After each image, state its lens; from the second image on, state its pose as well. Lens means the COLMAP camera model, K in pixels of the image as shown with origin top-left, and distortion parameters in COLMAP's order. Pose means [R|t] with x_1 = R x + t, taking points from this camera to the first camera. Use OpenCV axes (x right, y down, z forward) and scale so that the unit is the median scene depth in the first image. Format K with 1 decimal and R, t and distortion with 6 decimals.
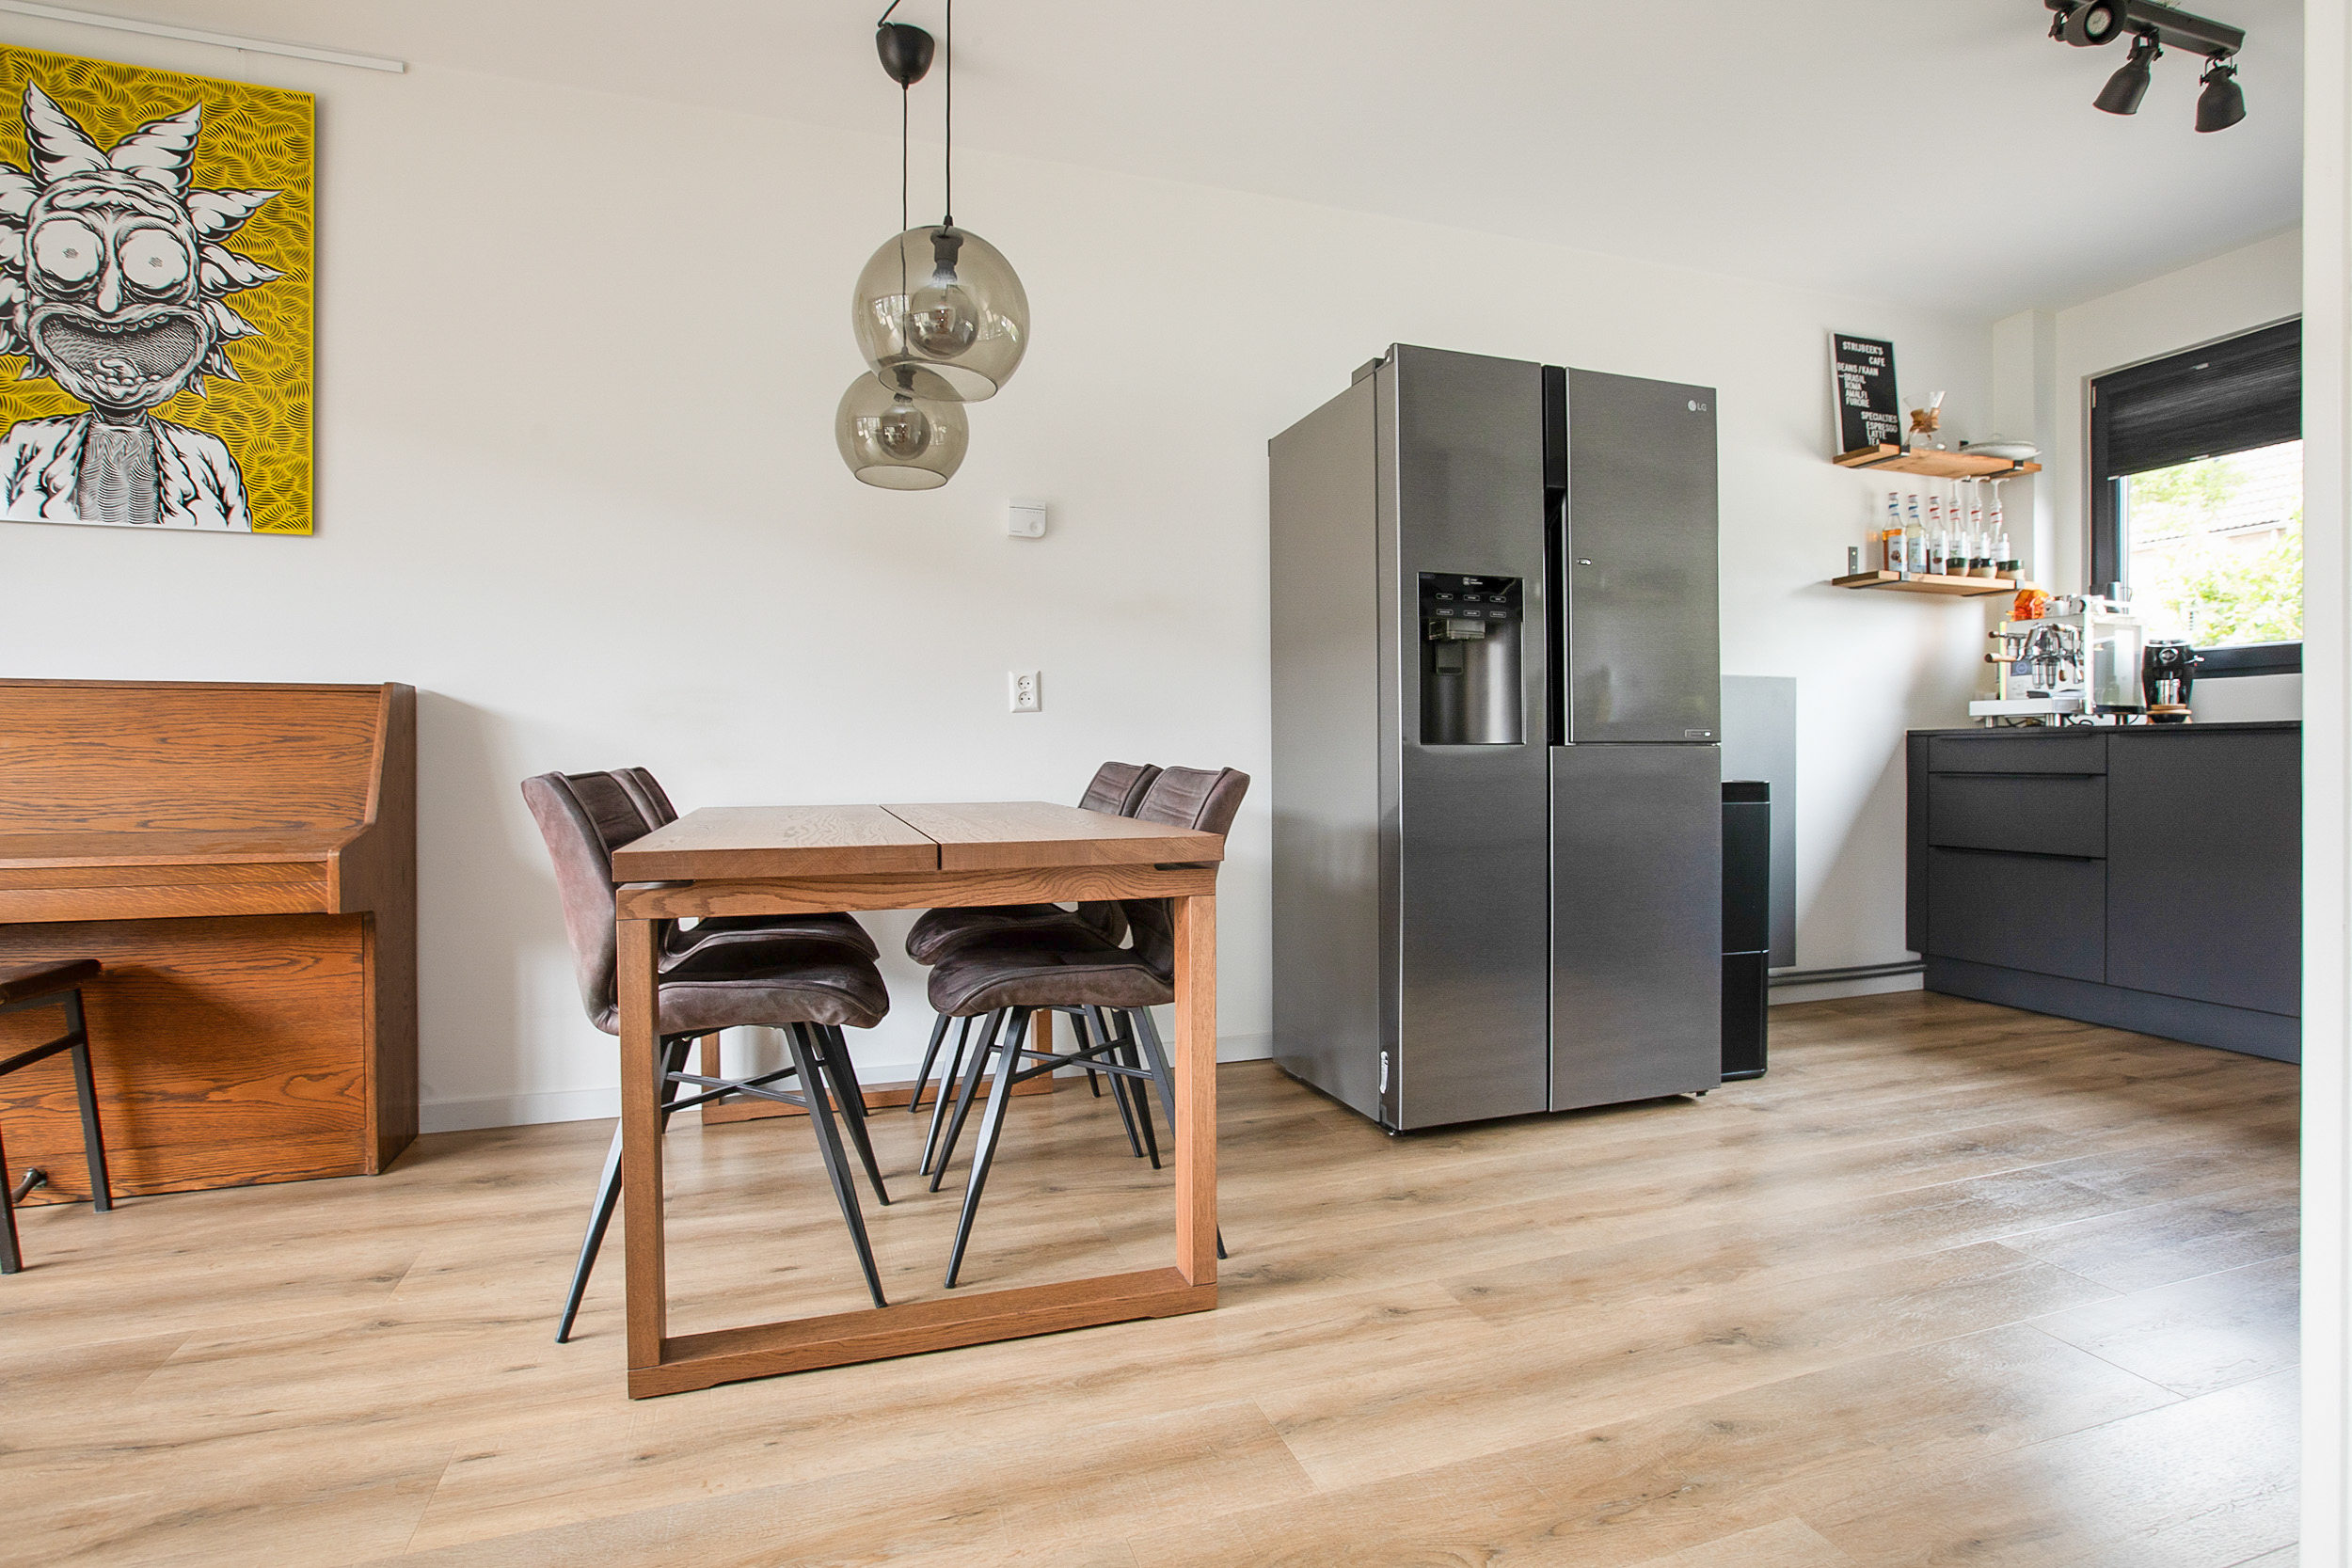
lens RADIAL K [[1151.2, 0, 1188.1], [0, 1151.2, 762.0], [0, 0, 1]] dist [-0.032610, 0.010870]
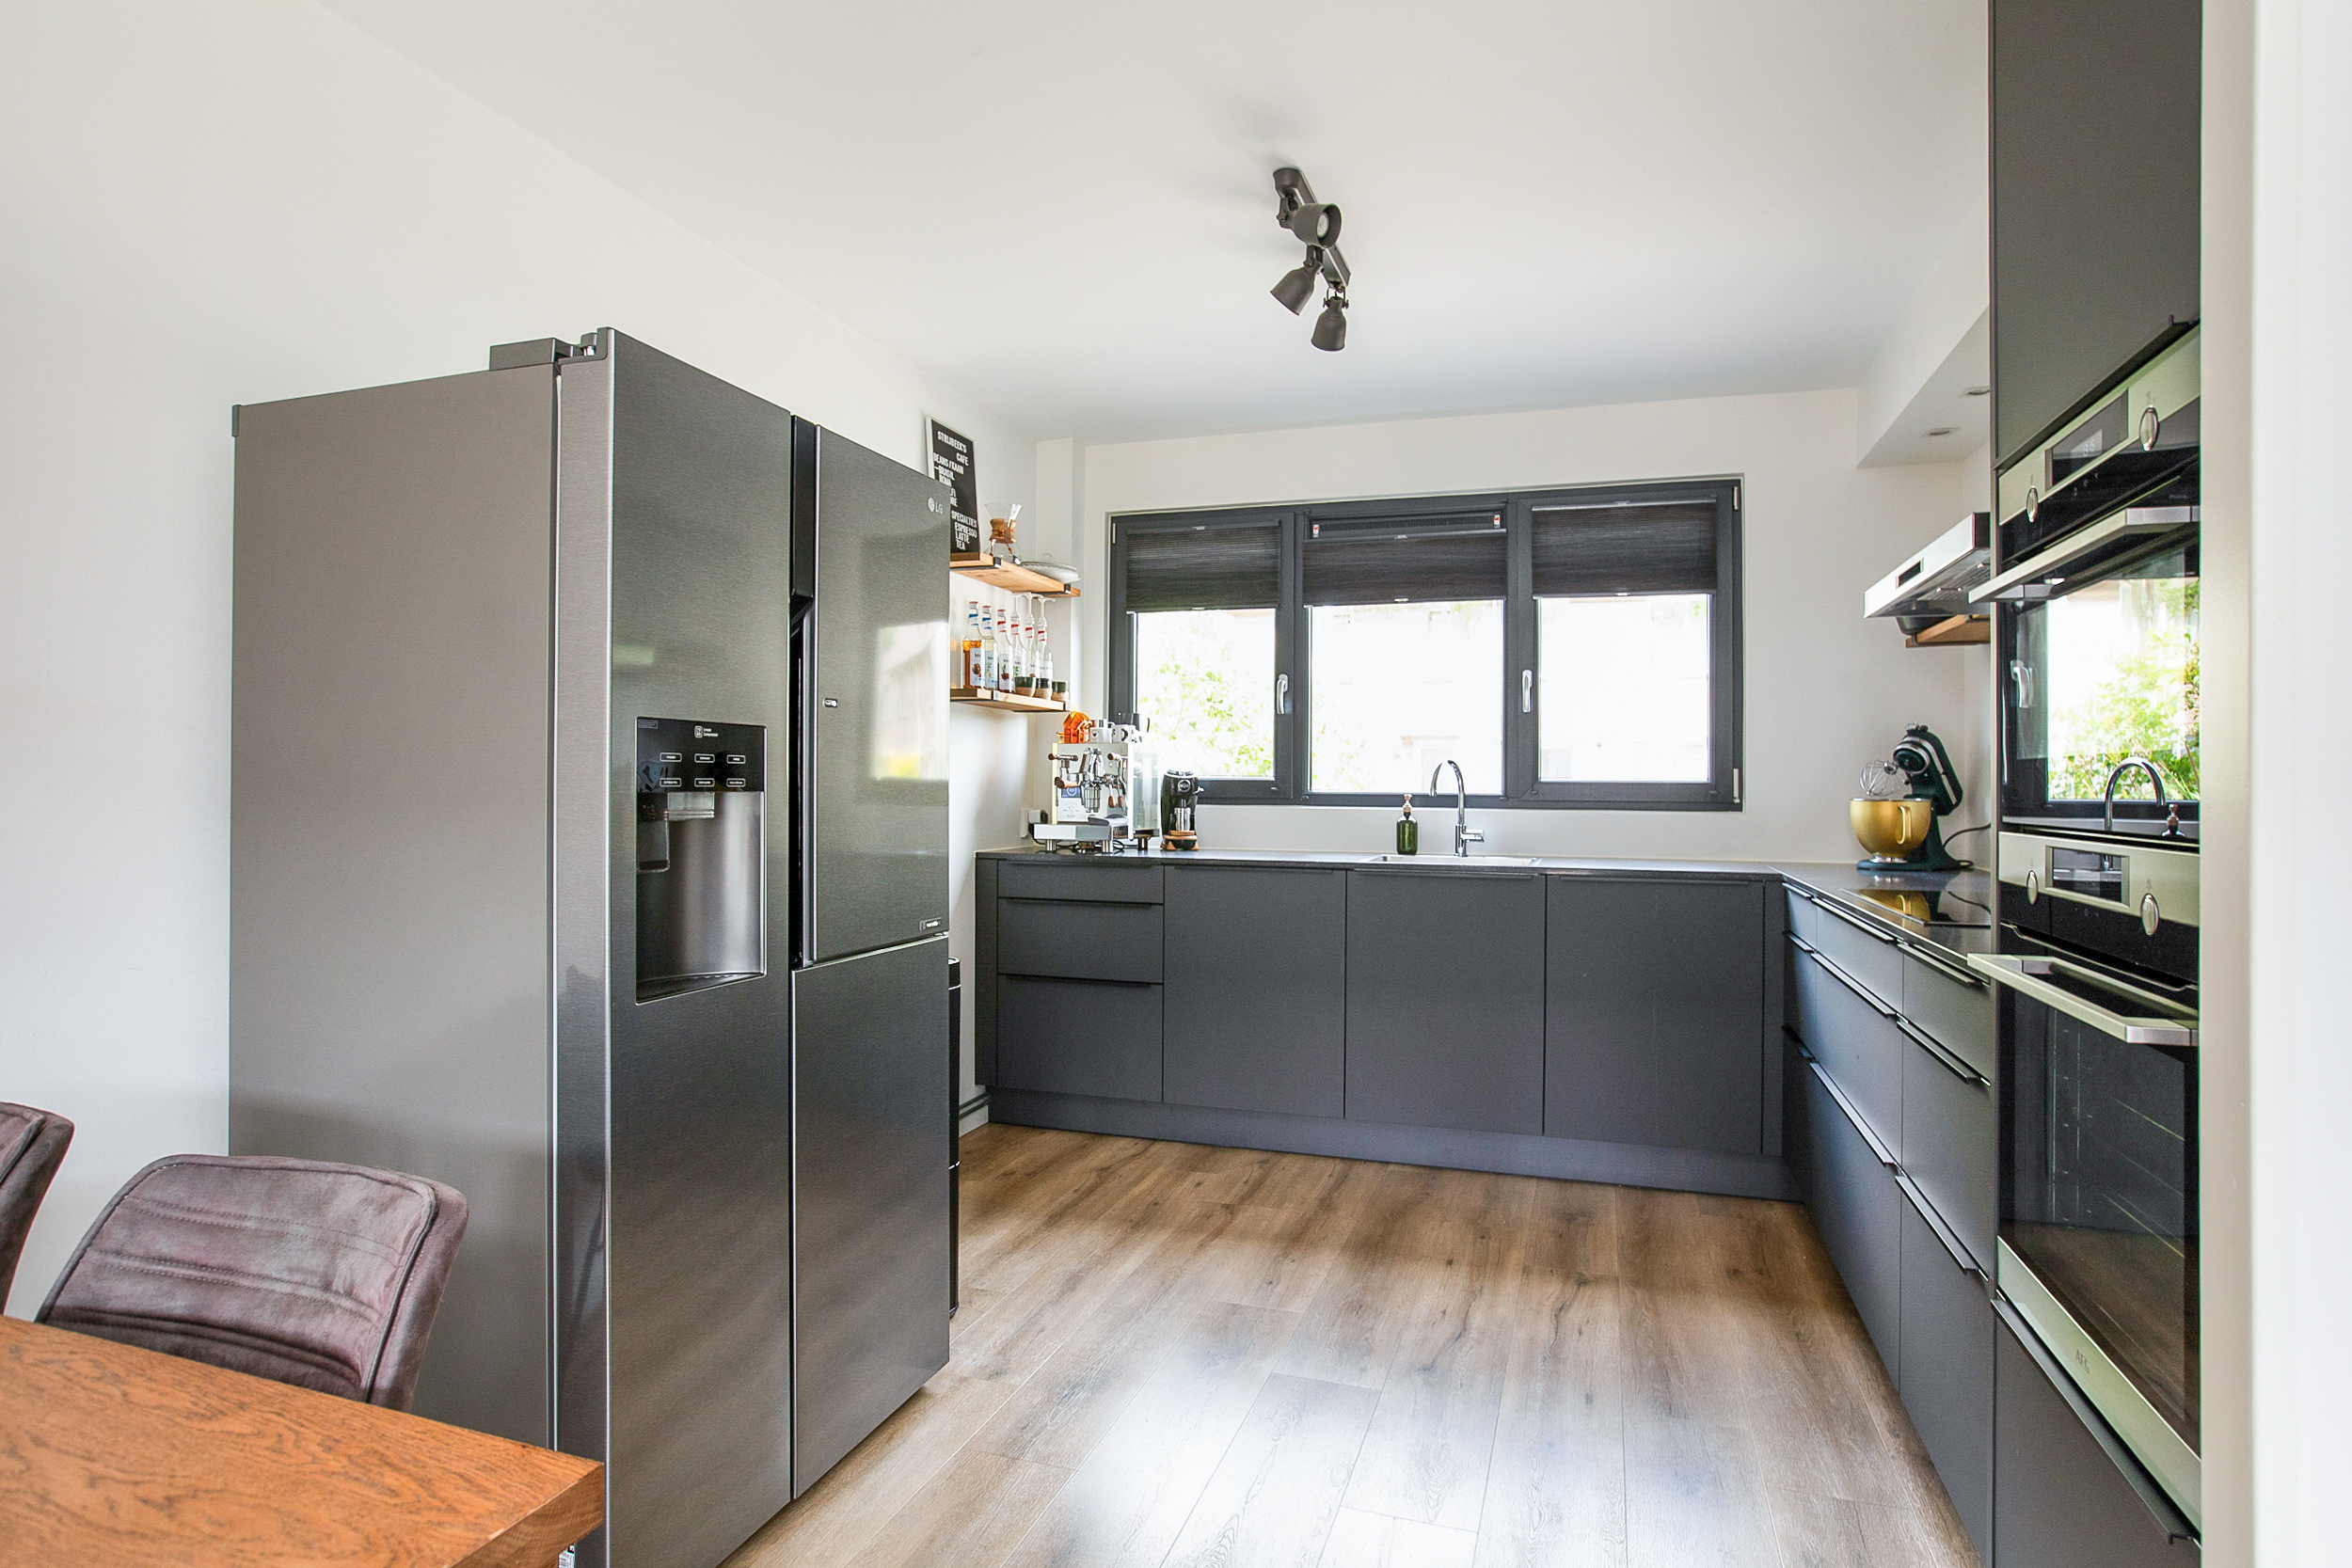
lens RADIAL K [[1242.5, 0, 1181.6], [0, 1242.5, 776.1], [0, 0, 1]] dist [-0.065631, -0.000288]
pose [[0.609061, 0.013310, 0.793012, -0.092853], [-0.005153, 0.999904, -0.012825, -0.088665], [-0.793106, 0.003725, 0.609072, 0.266207]]
